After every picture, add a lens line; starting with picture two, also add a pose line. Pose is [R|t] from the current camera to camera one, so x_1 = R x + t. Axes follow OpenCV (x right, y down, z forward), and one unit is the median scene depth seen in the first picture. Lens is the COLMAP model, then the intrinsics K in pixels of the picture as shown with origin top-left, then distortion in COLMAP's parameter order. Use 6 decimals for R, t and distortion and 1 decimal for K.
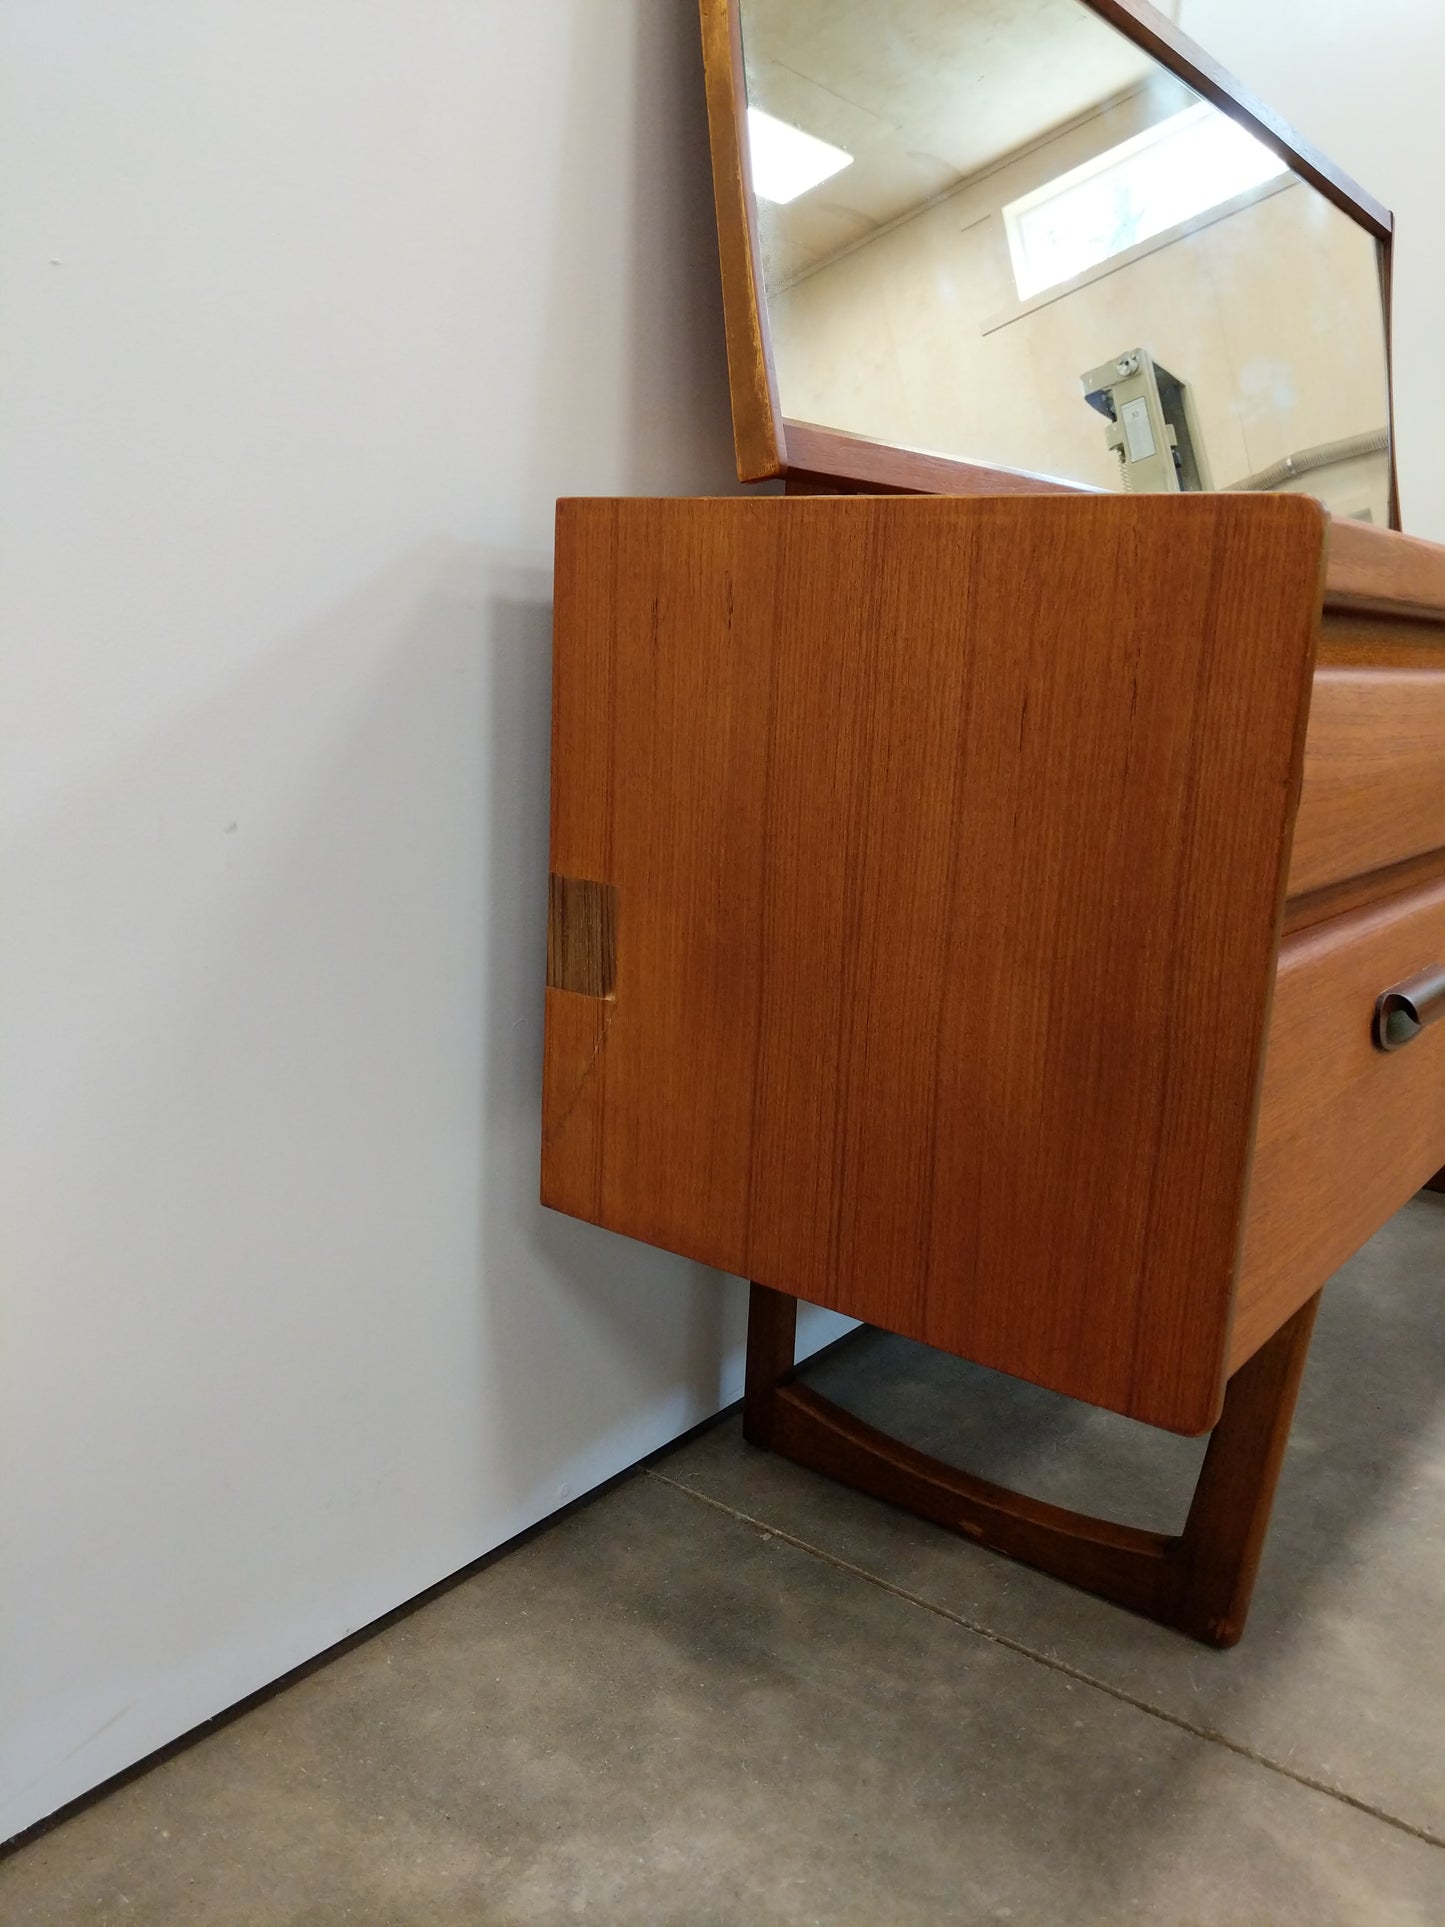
lens RADIAL K [[1545.3, 0, 721.4], [0, 1545.3, 964.0], [0, 0, 1]] dist [0.080124, -0.135799]
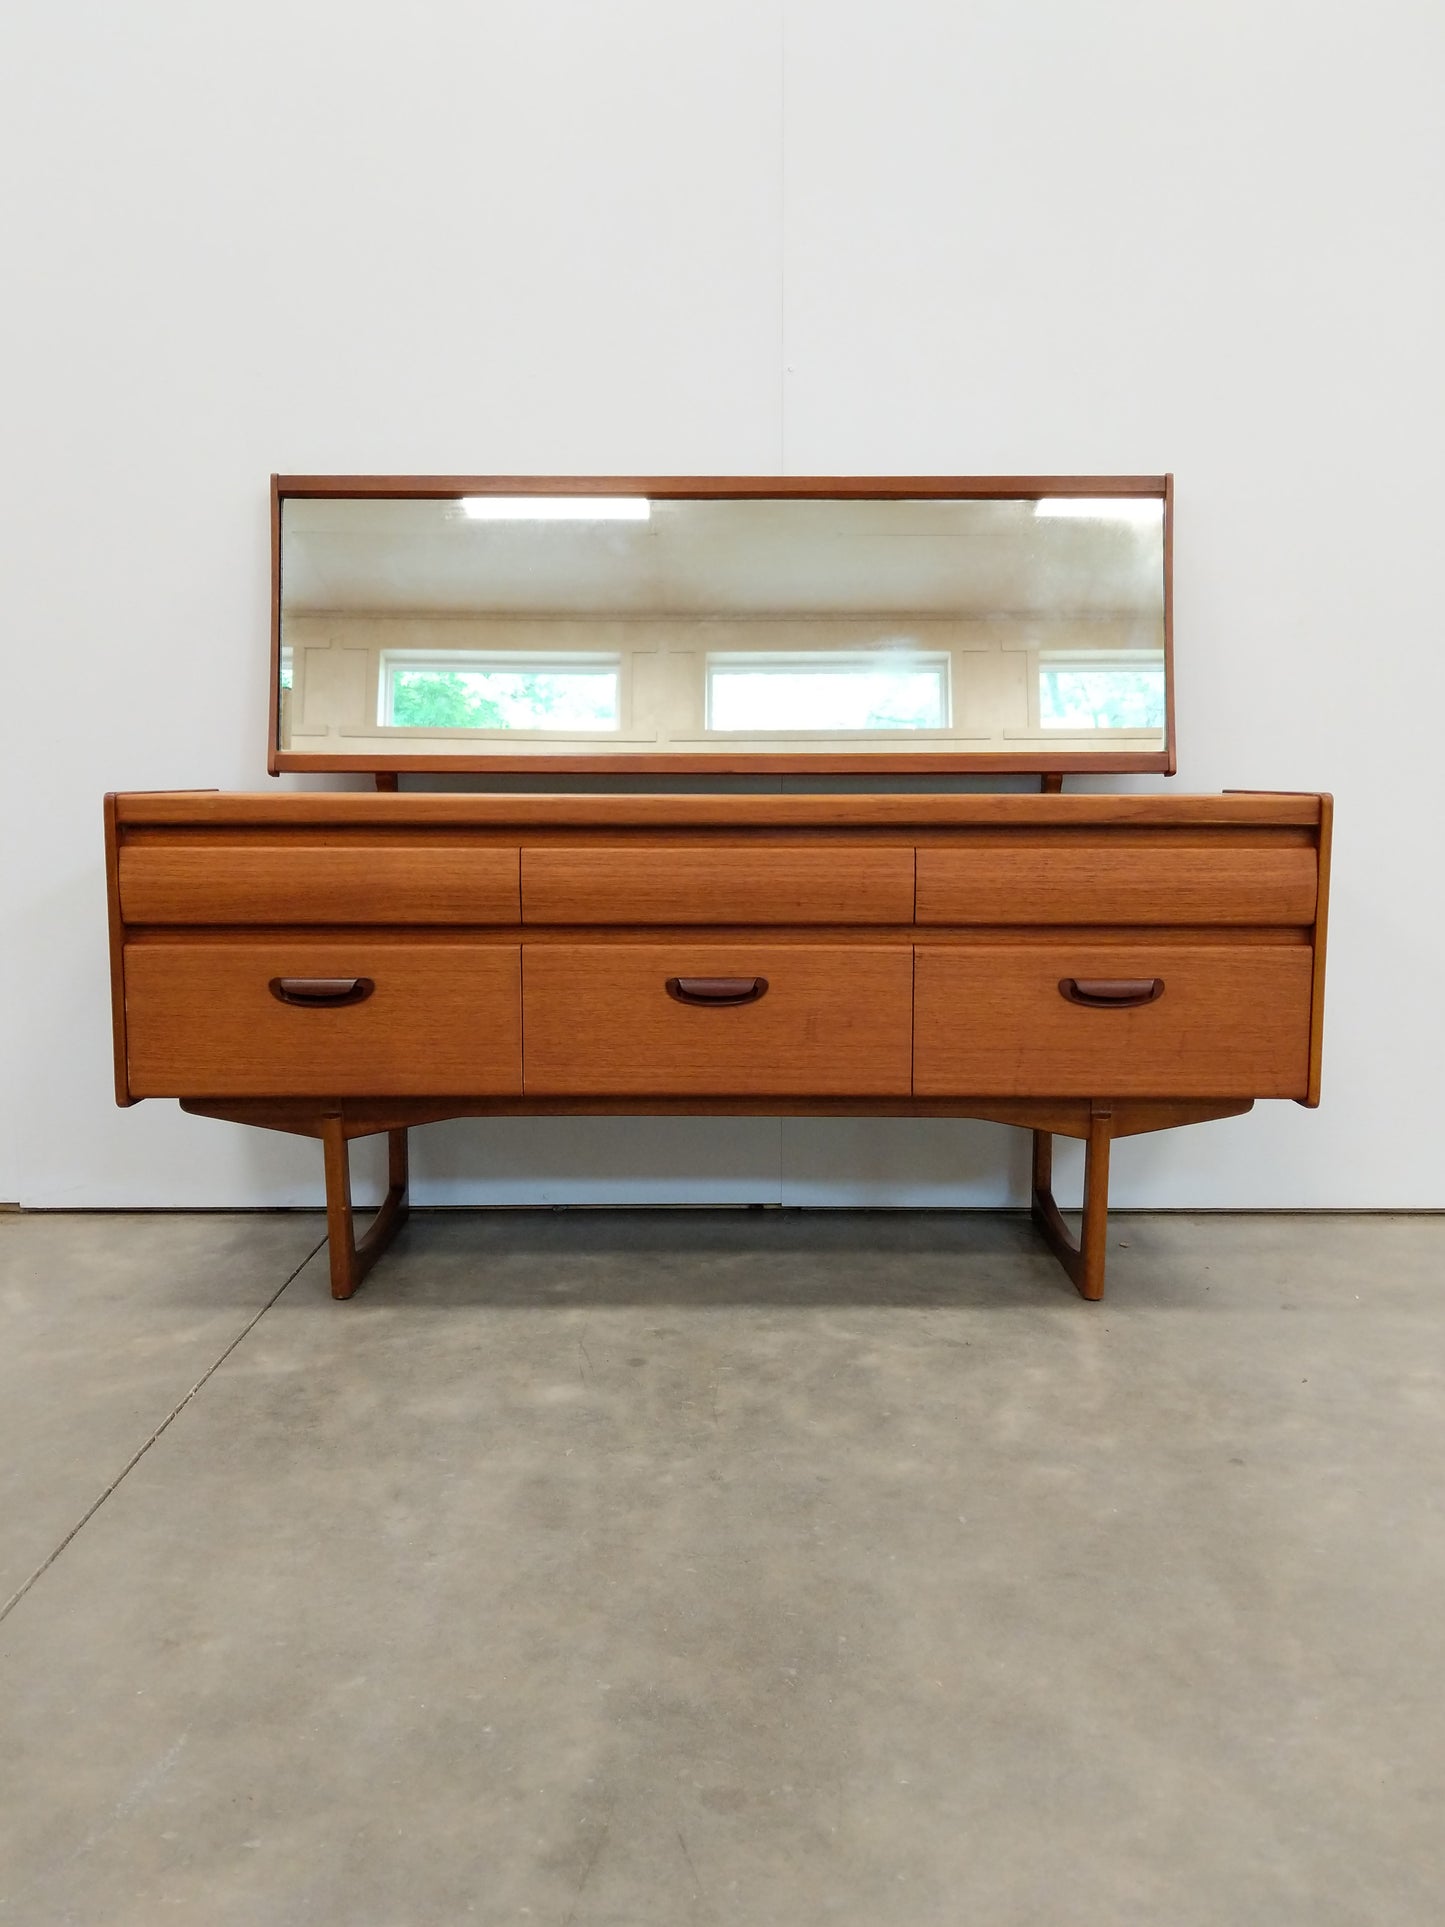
lens RADIAL K [[1545.3, 0, 726.2], [0, 1545.3, 959.7], [0, 0, 1]] dist [0.080124, -0.135799]
pose [[0.591066, 0.042220, -0.805518, 2.454276], [-0.139683, 0.988899, -0.050665, 0.014396], [0.794437, 0.142463, 0.590402, 0.109598]]
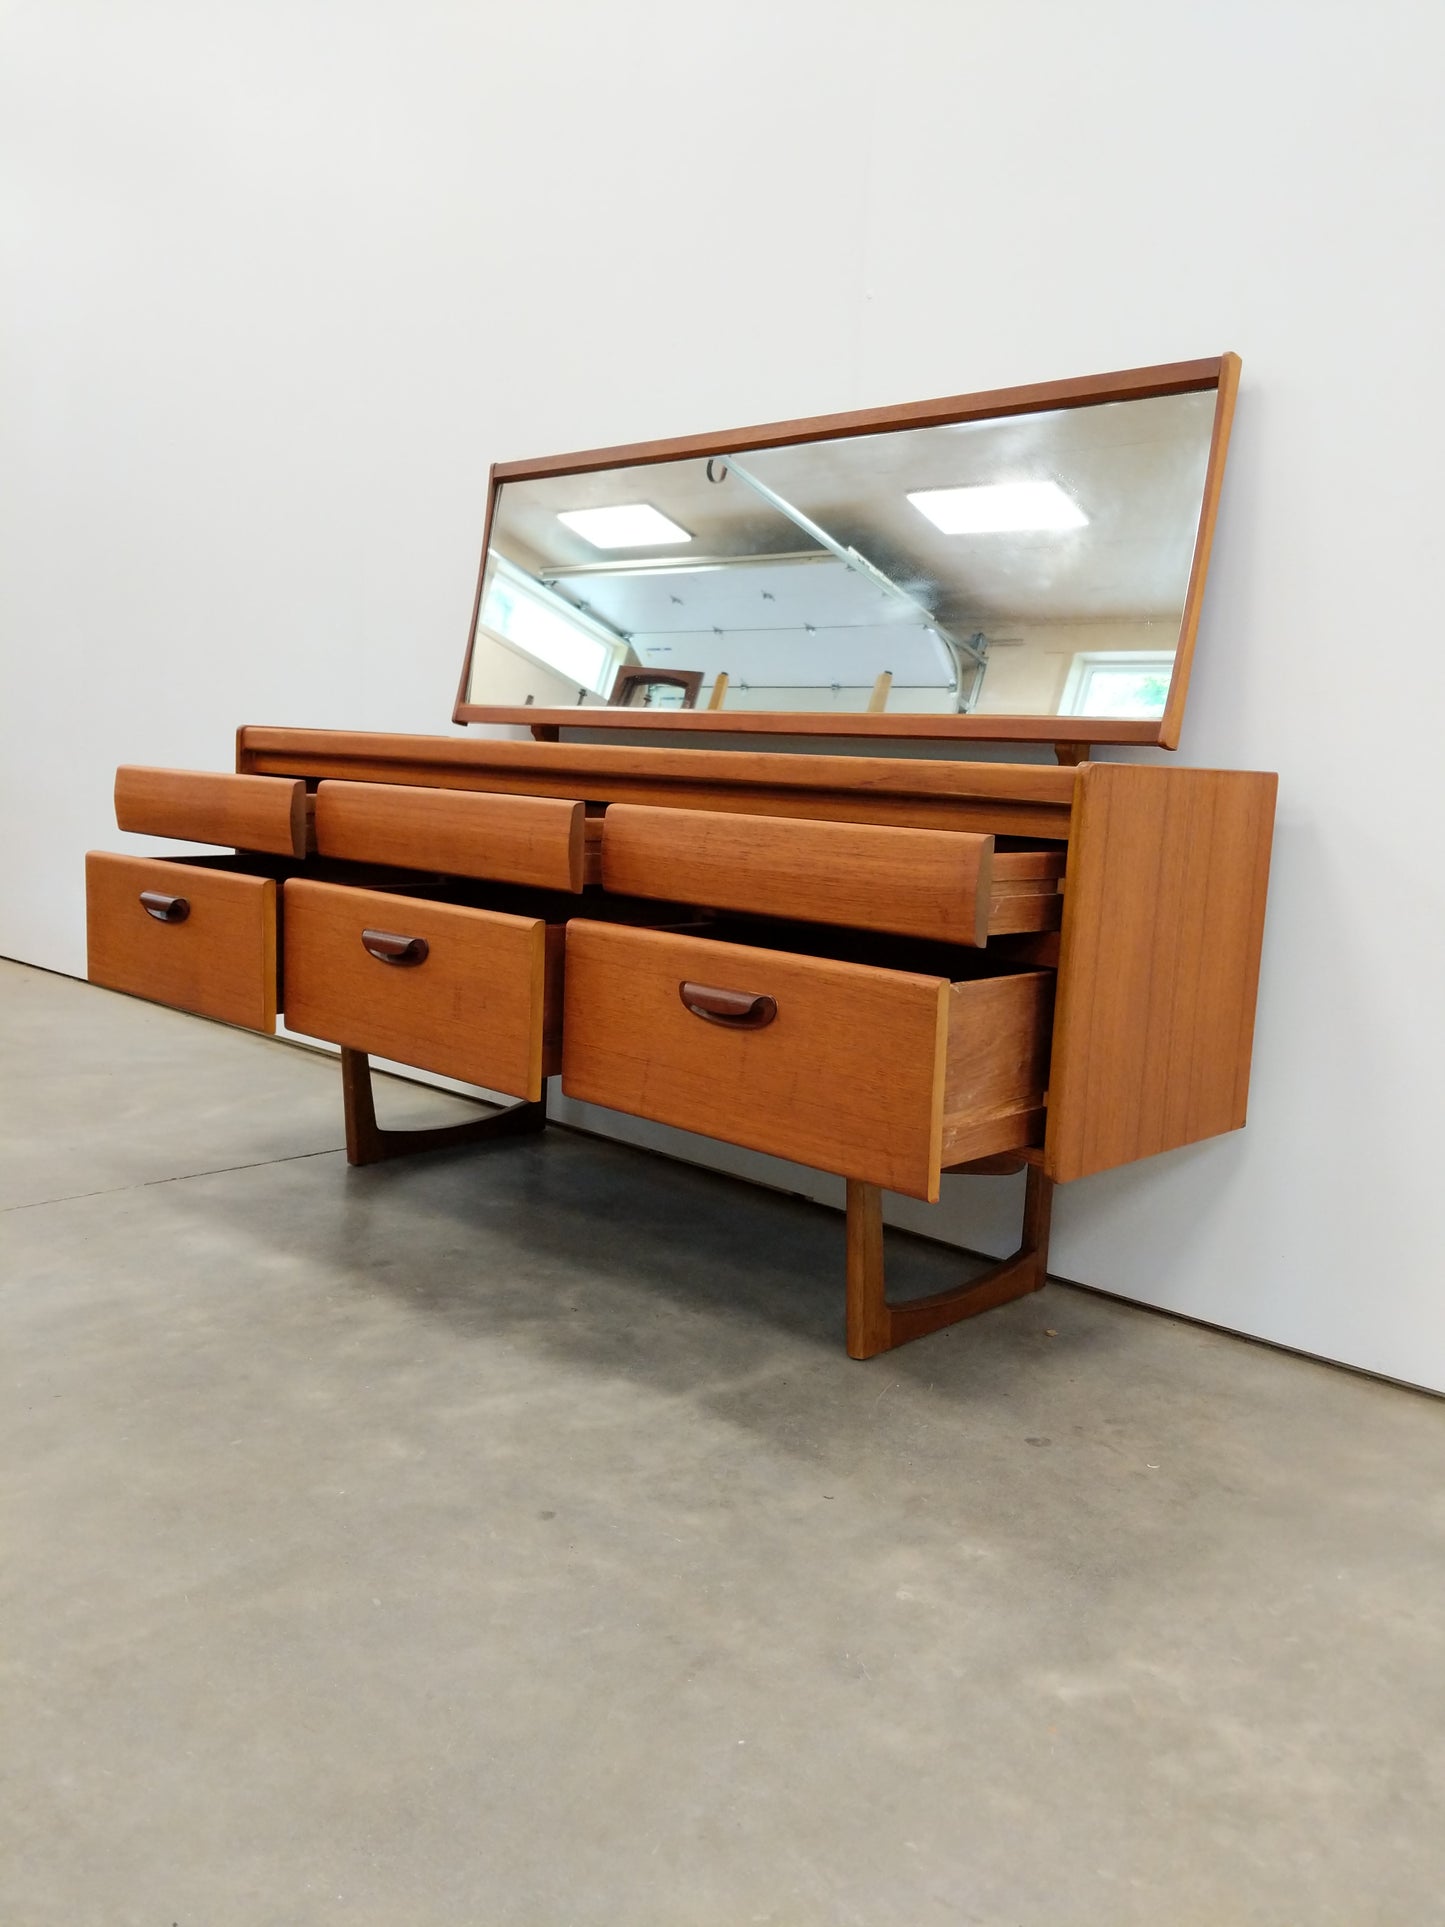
lens RADIAL K [[1545.3, 0, 719.2], [0, 1545.3, 945.8], [0, 0, 1]] dist [0.080124, -0.135799]
pose [[-0.118875, 0.066453, -0.990683, 2.830029], [-0.260601, 0.960691, 0.095712, -0.303383], [0.958100, 0.269550, -0.096885, 1.801381]]
